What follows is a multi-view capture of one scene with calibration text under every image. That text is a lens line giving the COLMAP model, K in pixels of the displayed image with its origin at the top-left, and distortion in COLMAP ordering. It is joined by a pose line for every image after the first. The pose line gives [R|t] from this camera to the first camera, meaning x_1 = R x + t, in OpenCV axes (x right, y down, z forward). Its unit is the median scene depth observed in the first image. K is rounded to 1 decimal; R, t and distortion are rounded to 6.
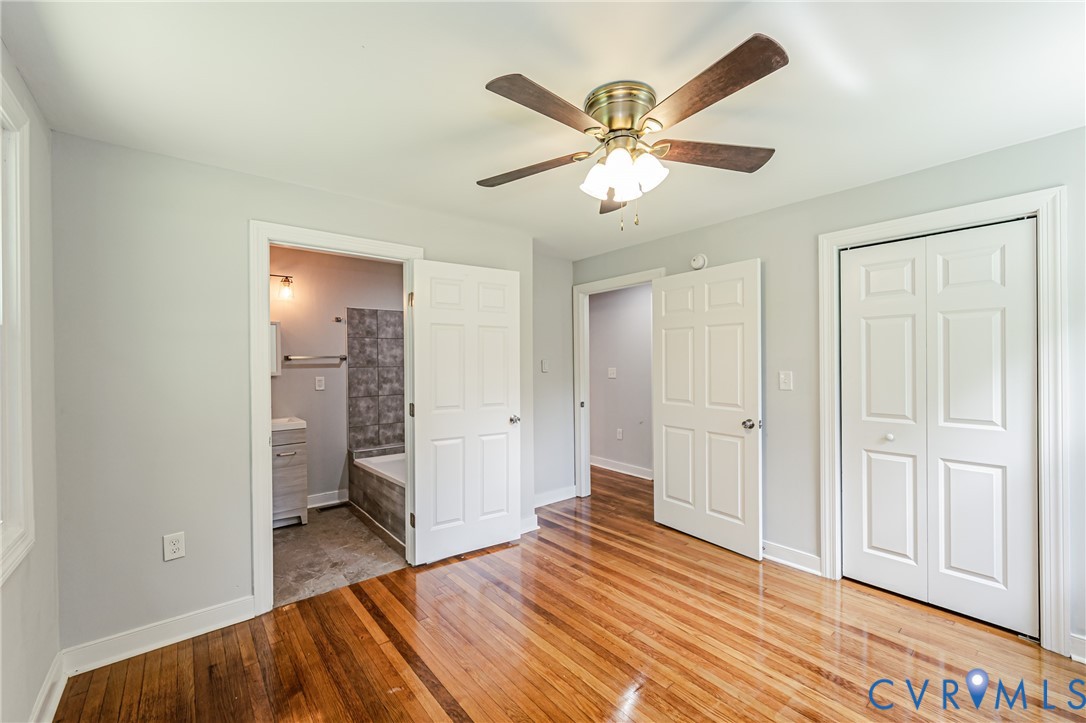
lens RADIAL K [[434.3, 0, 537.7], [0, 434.3, 361.6], [0, 0, 1]] dist [-0.000249, 0.000545]
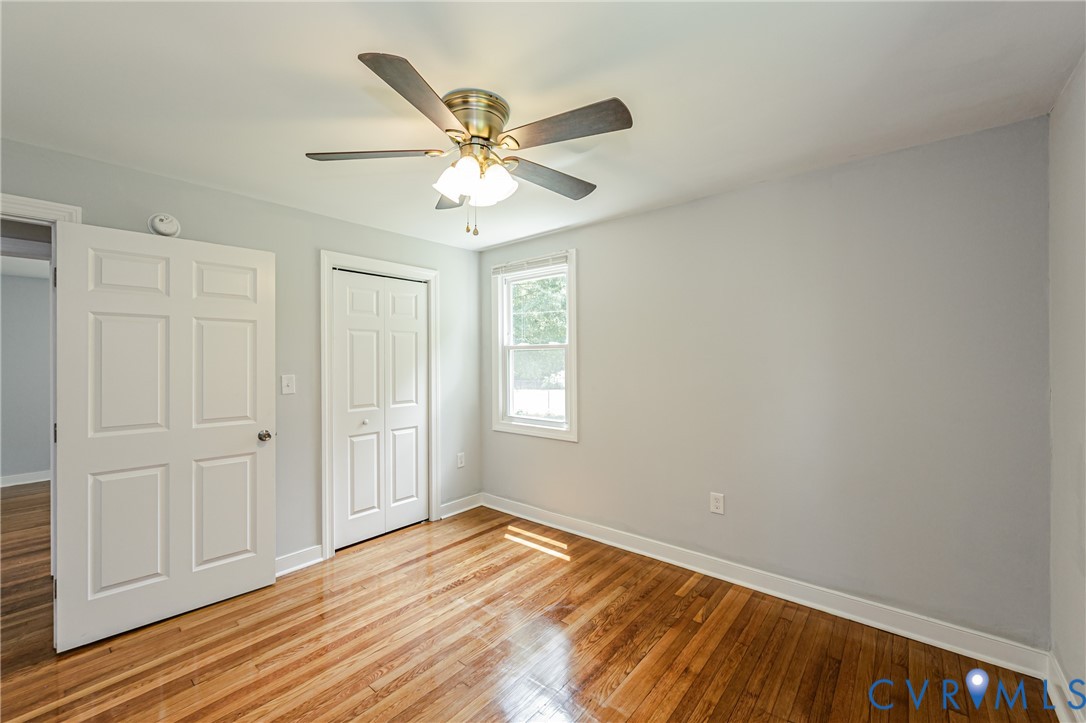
lens RADIAL K [[434.3, 0, 535.3], [0, 434.3, 358.8], [0, 0, 1]] dist [-0.000249, 0.000545]
pose [[-0.171752, 0.012869, 0.985056, -0.810984], [0.012303, 0.999865, -0.010917, 0.005644], [-0.985063, 0.010244, -0.171887, 1.017300]]
